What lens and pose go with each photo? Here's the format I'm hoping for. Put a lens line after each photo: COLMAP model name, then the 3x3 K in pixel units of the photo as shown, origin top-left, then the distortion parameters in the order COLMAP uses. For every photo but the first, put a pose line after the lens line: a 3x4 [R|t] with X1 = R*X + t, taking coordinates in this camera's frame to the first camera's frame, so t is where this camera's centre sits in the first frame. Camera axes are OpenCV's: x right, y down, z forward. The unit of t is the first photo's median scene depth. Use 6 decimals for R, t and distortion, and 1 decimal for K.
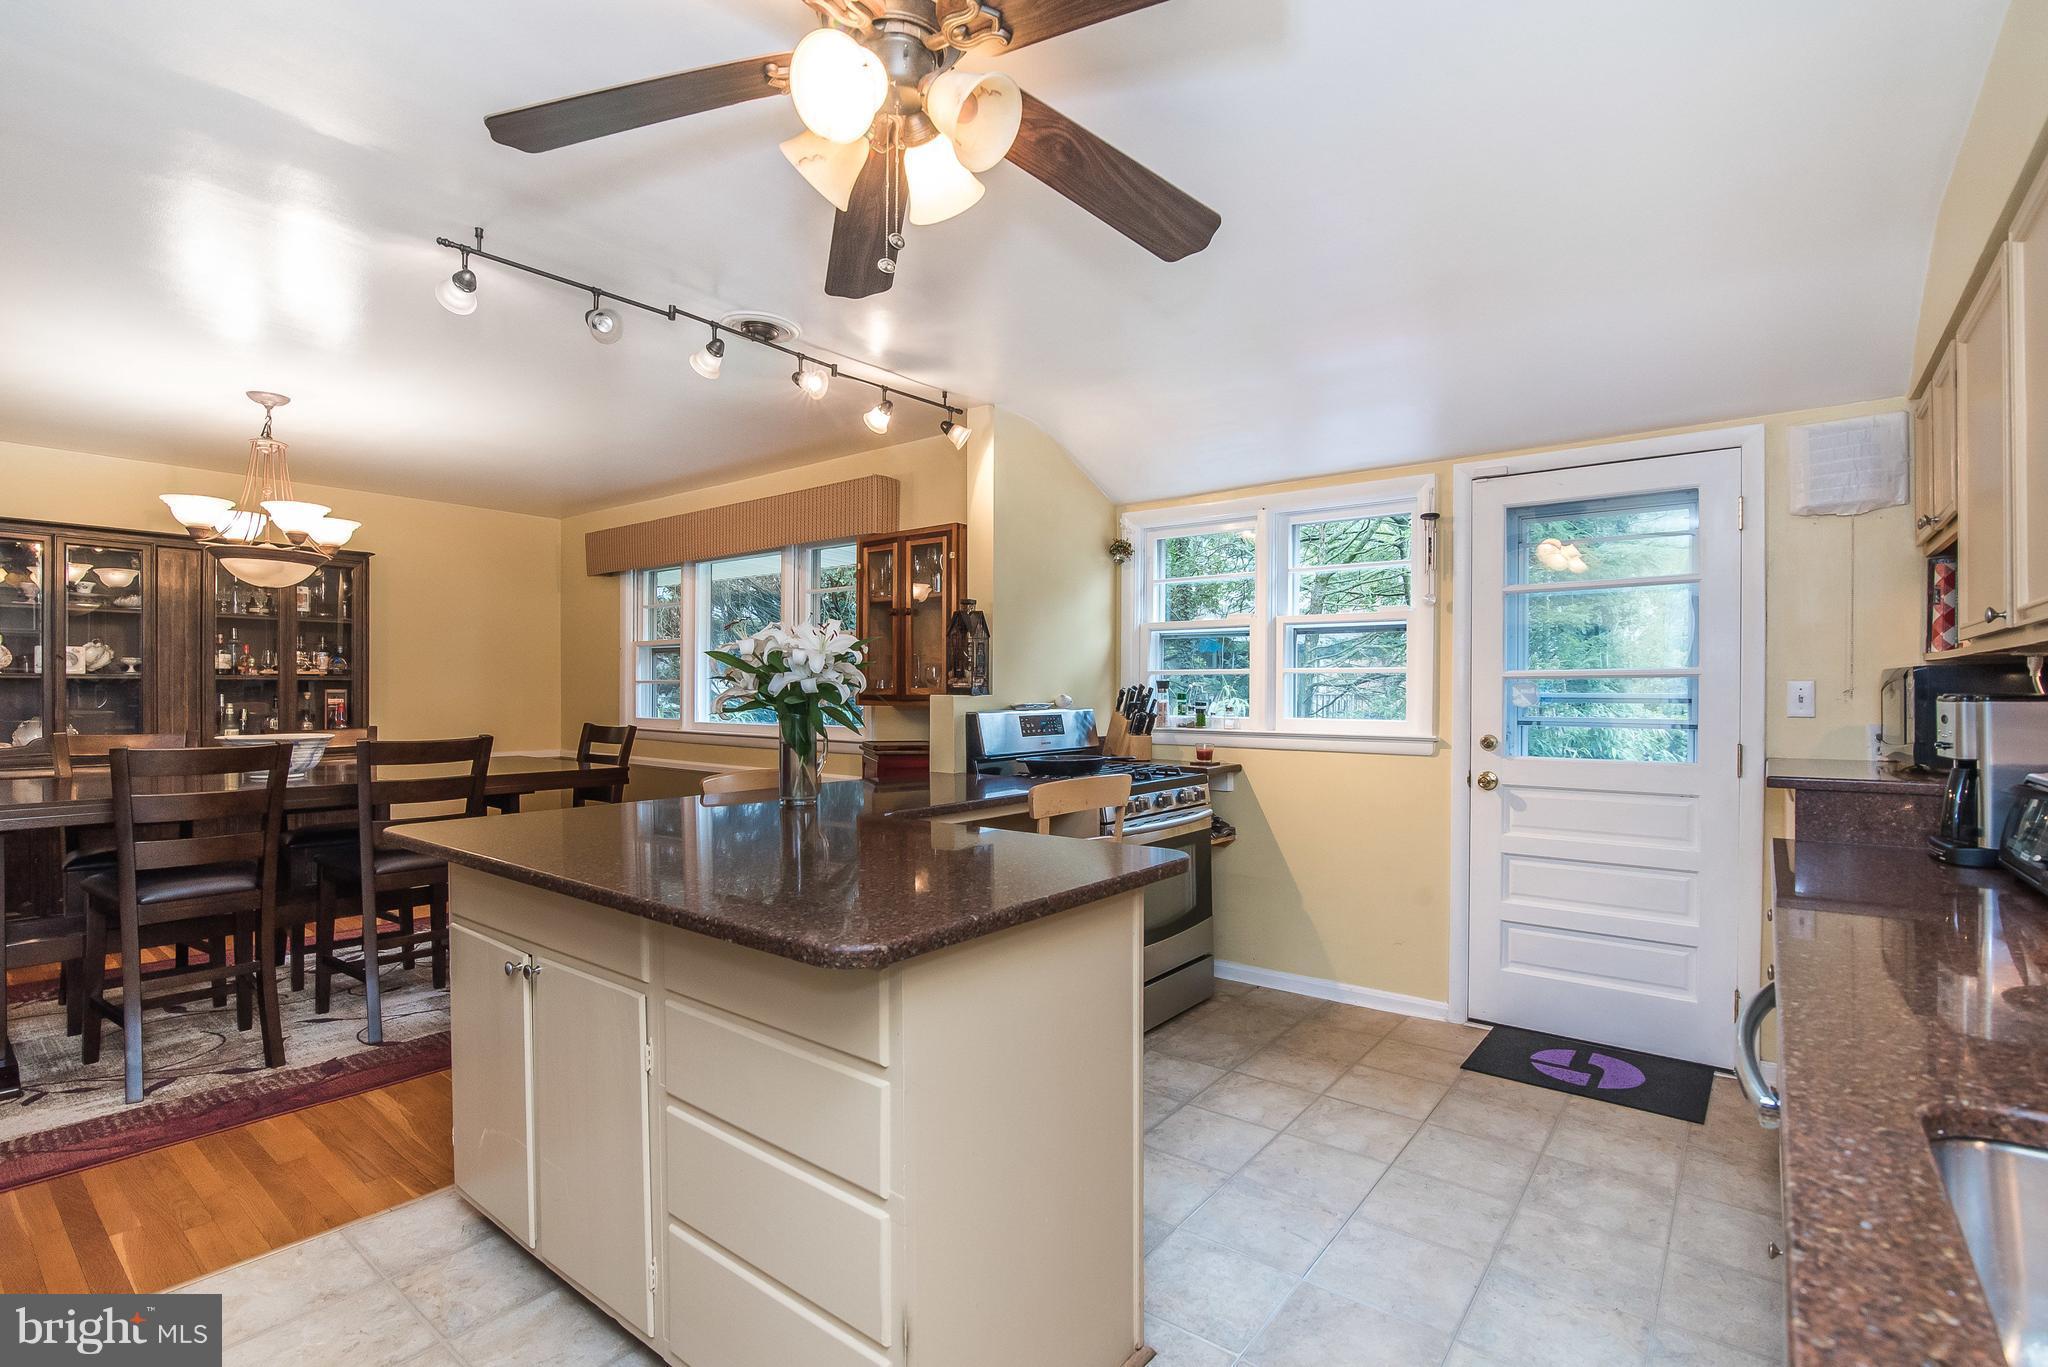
lens RADIAL K [[946.2, 0, 1014.7], [0, 946.2, 692.2], [0, 0, 1]] dist [-0.013363, 0.000151]
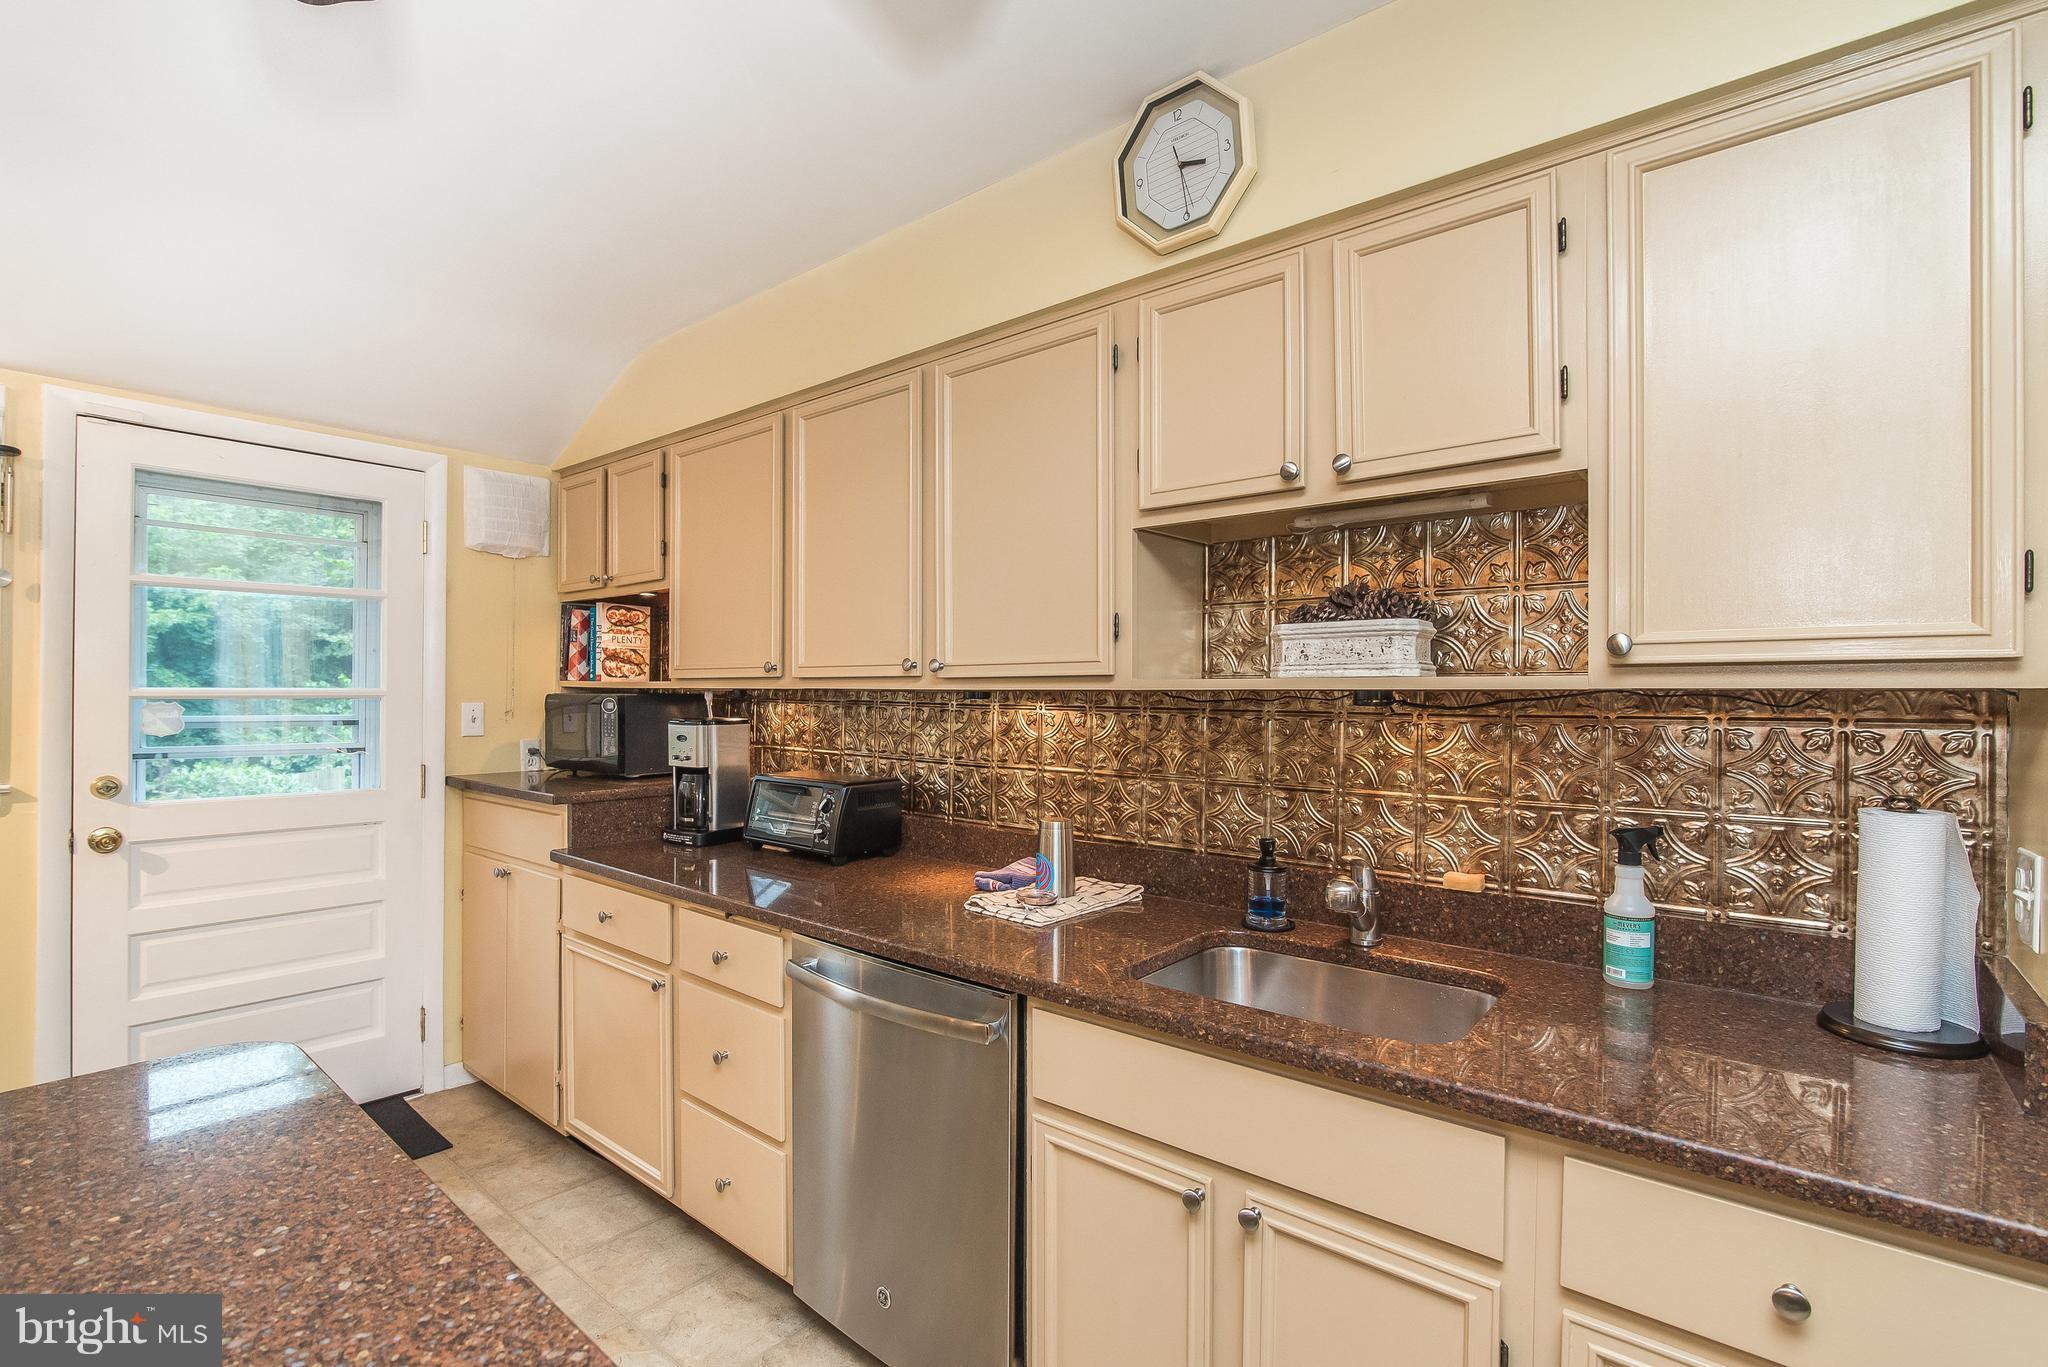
lens RADIAL K [[946.2, 0, 1014.7], [0, 946.2, 692.2], [0, 0, 1]] dist [-0.013363, 0.000151]
pose [[0.012433, -0.000341, 0.999923, -0.237366], [-0.005222, 0.999986, 0.000406, -0.027156], [-0.999909, -0.005227, 0.012431, 0.348101]]
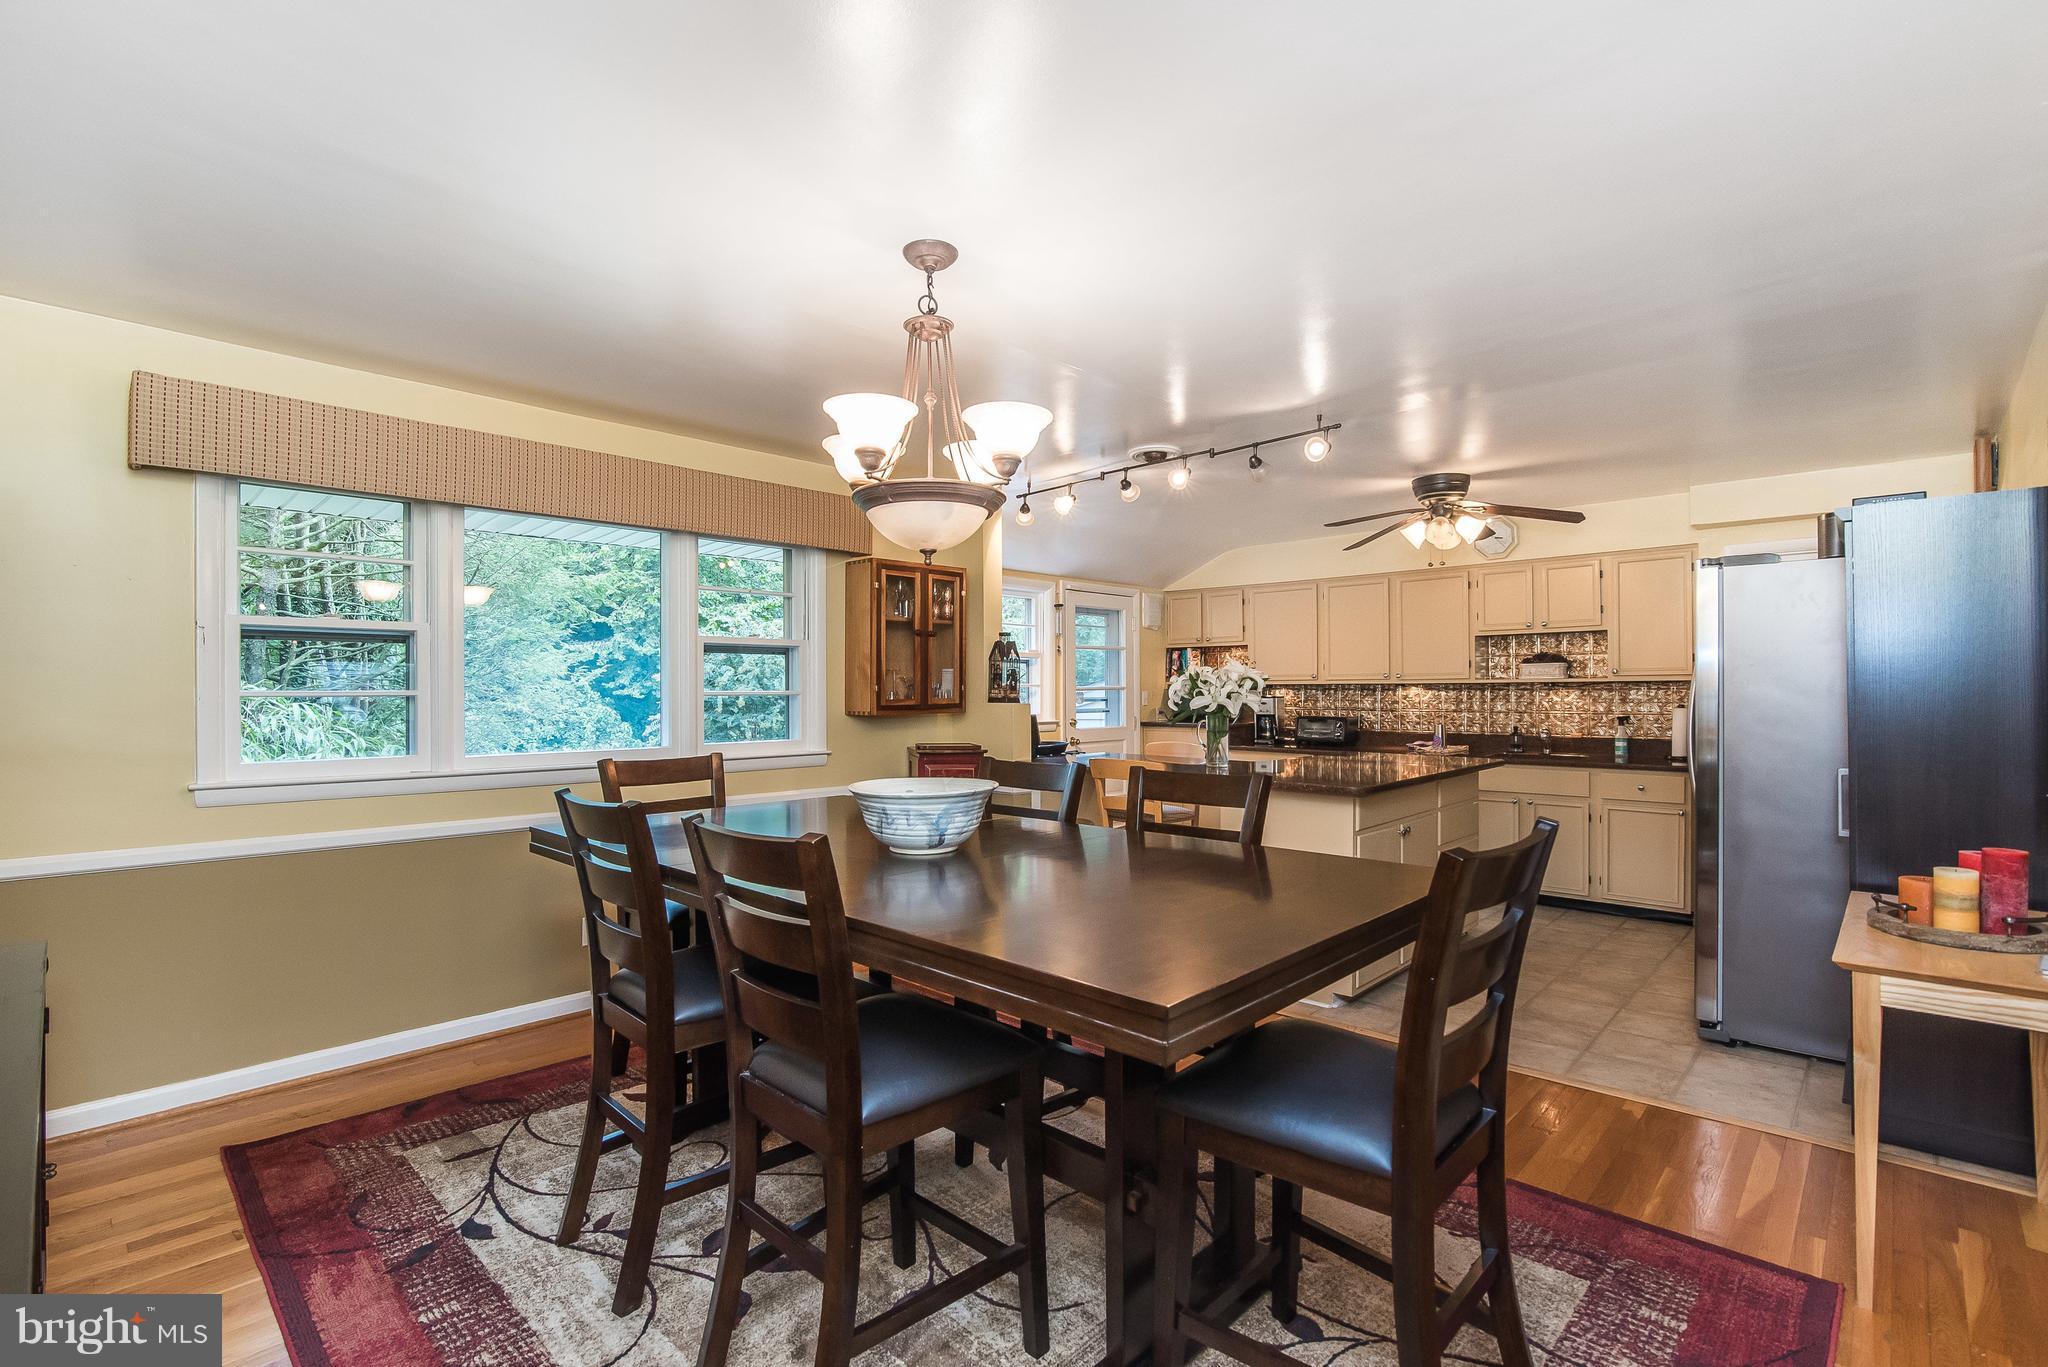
lens RADIAL K [[946.2, 0, 1014.7], [0, 946.2, 692.2], [0, 0, 1]] dist [-0.013363, 0.000151]
pose [[0.076078, -0.006983, 0.997077, -1.759476], [0.007270, 0.999953, 0.006448, -0.028884], [-0.997075, 0.006758, 0.076125, 1.124363]]
